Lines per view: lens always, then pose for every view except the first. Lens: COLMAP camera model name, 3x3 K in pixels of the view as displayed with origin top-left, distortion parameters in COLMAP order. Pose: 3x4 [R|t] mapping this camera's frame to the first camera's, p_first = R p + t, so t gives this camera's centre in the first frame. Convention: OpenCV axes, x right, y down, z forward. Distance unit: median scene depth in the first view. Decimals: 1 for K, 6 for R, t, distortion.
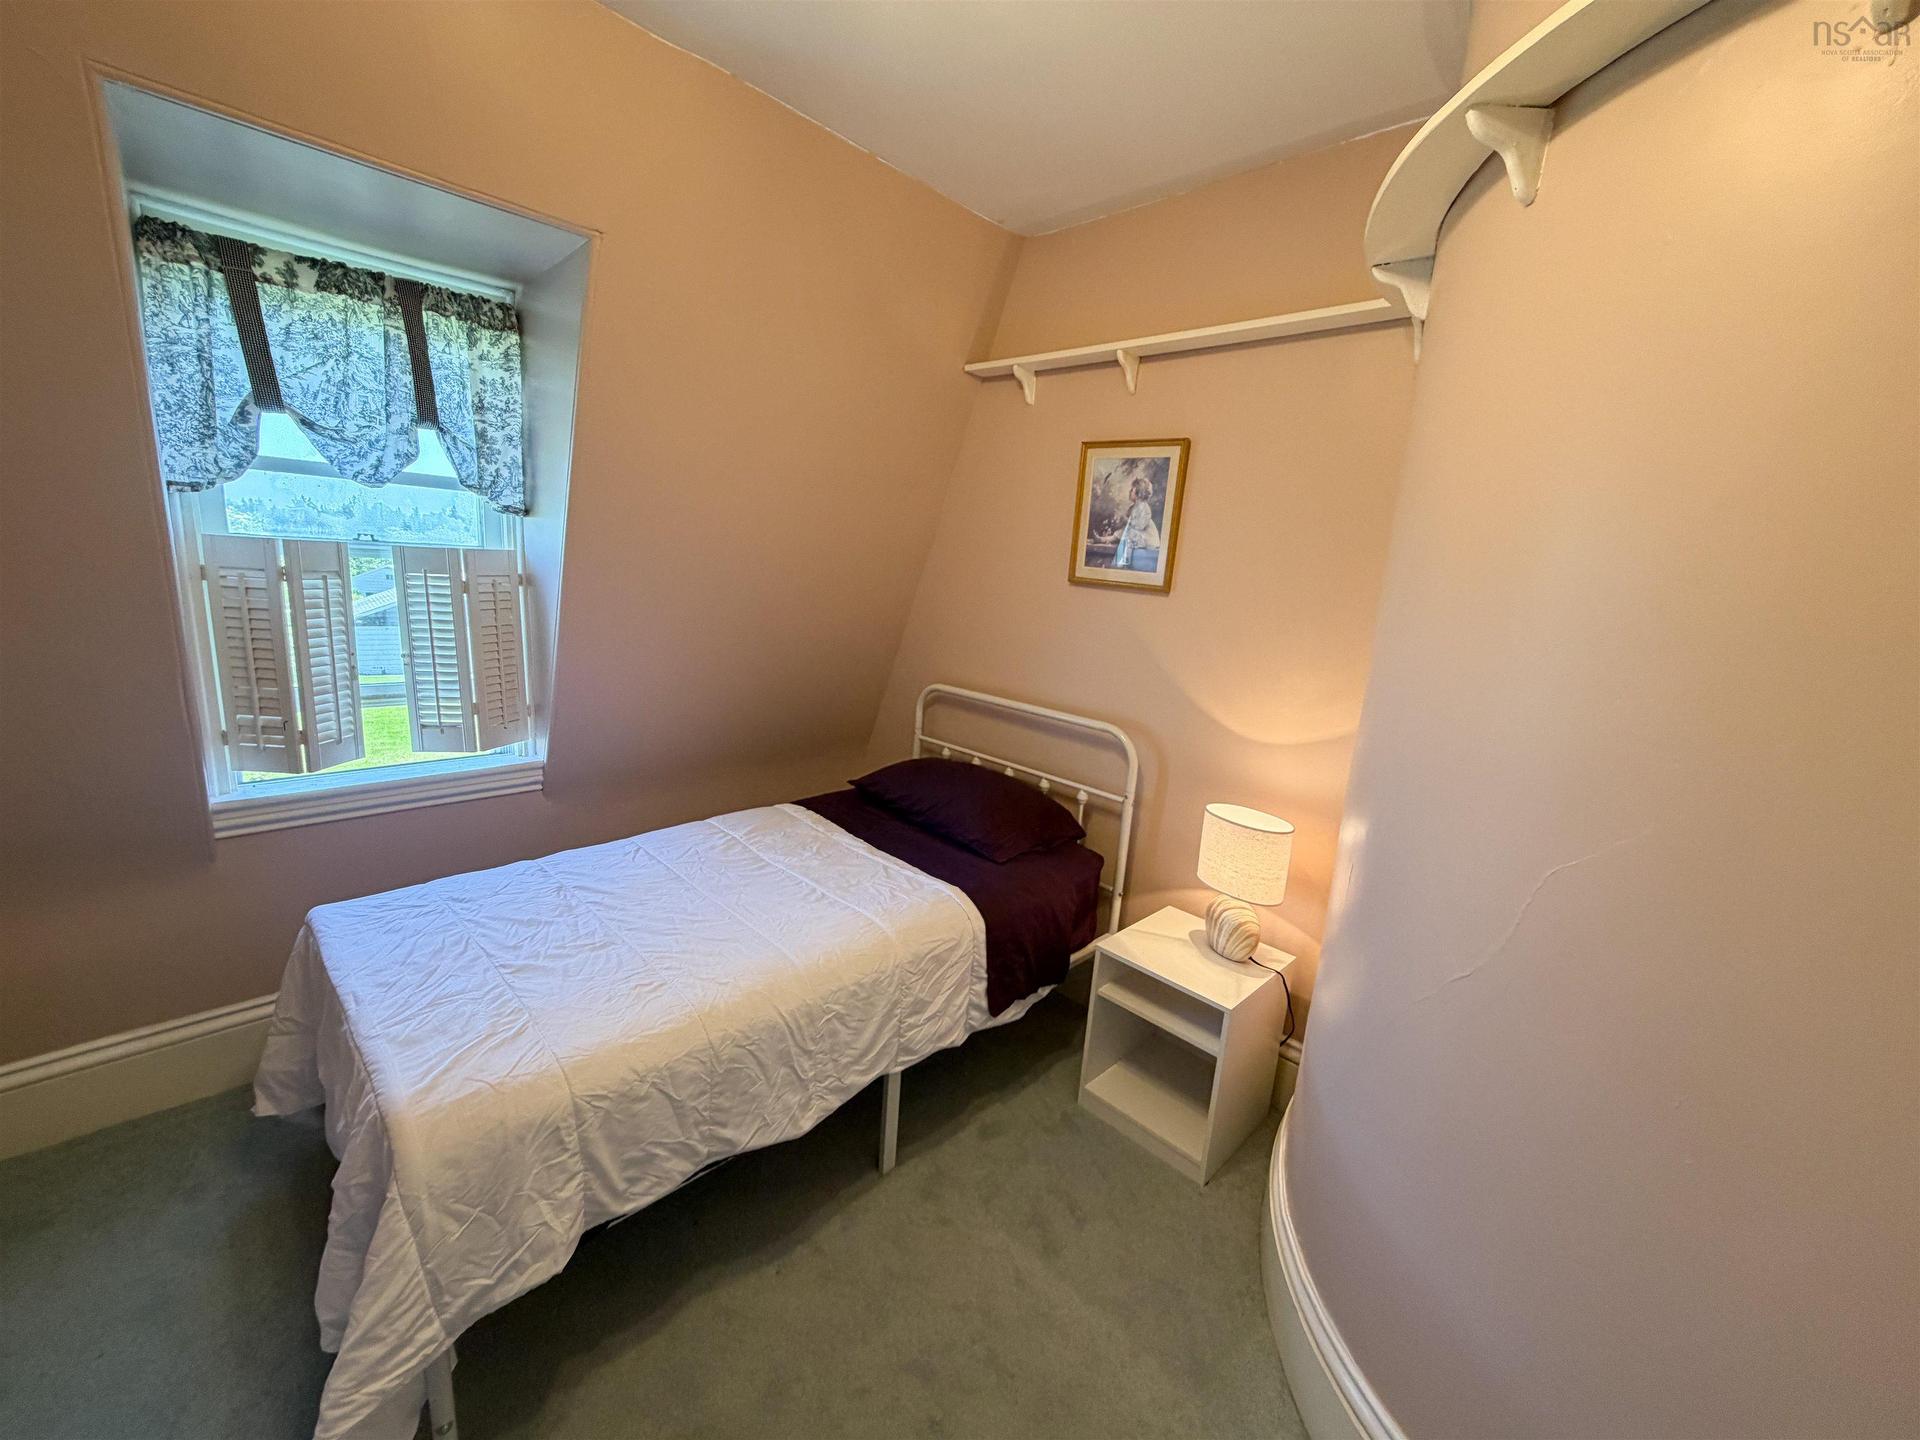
lens RADIAL K [[765.0, 0, 961.6], [0, 765.0, 722.4], [0, 0, 1]] dist [-0.003876, -0.000438]
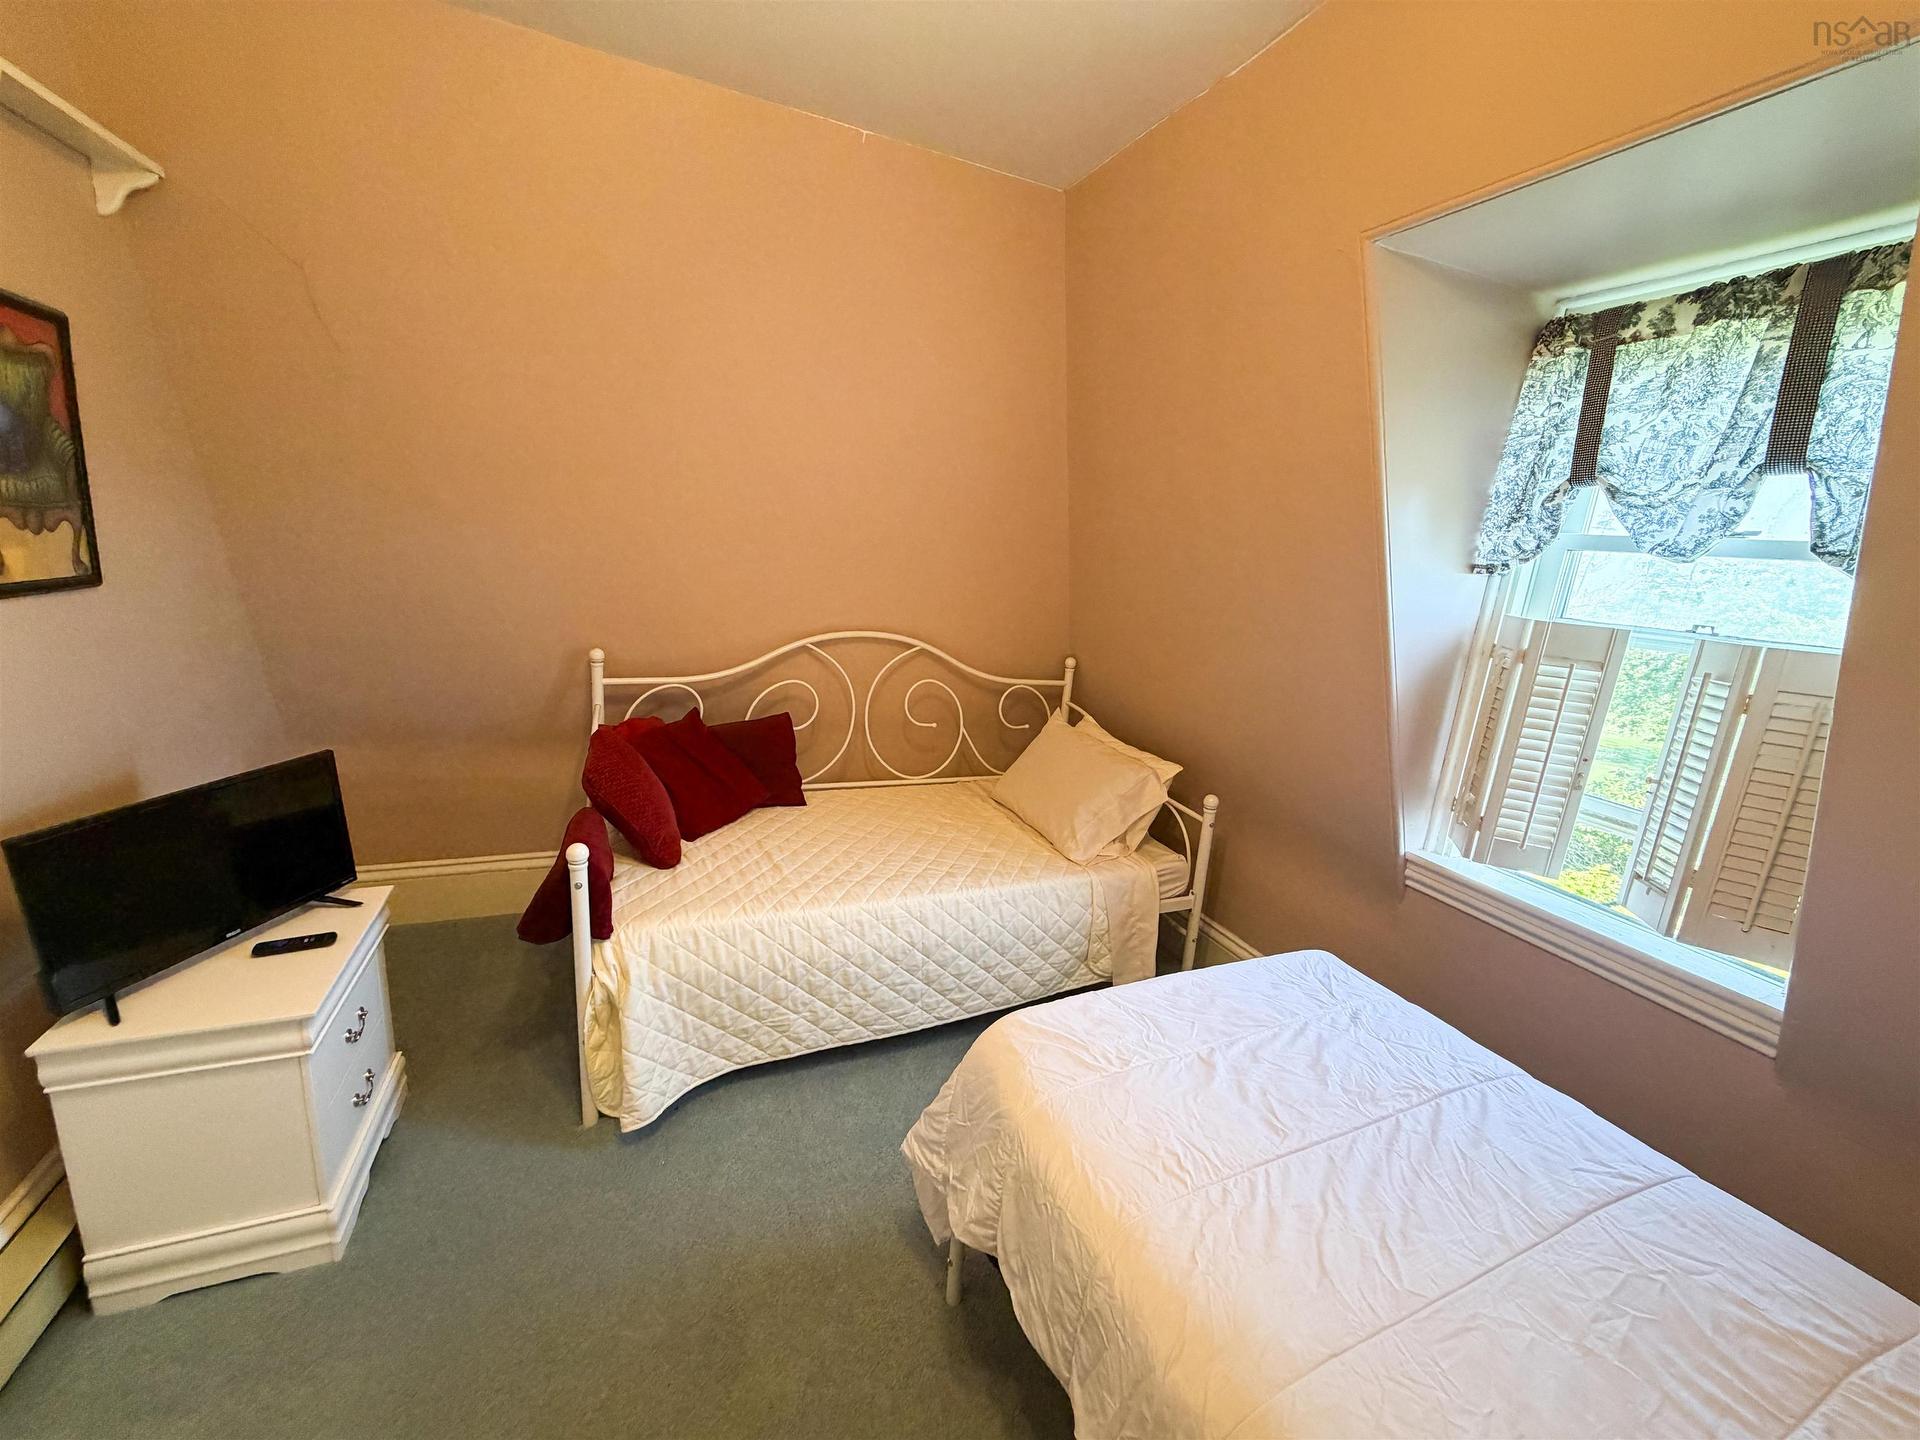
lens RADIAL K [[765.0, 0, 960.0], [0, 765.0, 720.7], [0, 0, 1]] dist [-0.003876, -0.000438]
pose [[-0.376264, 0.118530, -0.918899, 0.242094], [-0.286900, 0.928130, 0.237198, -0.142367], [0.880973, 0.352881, -0.315216, 0.700647]]
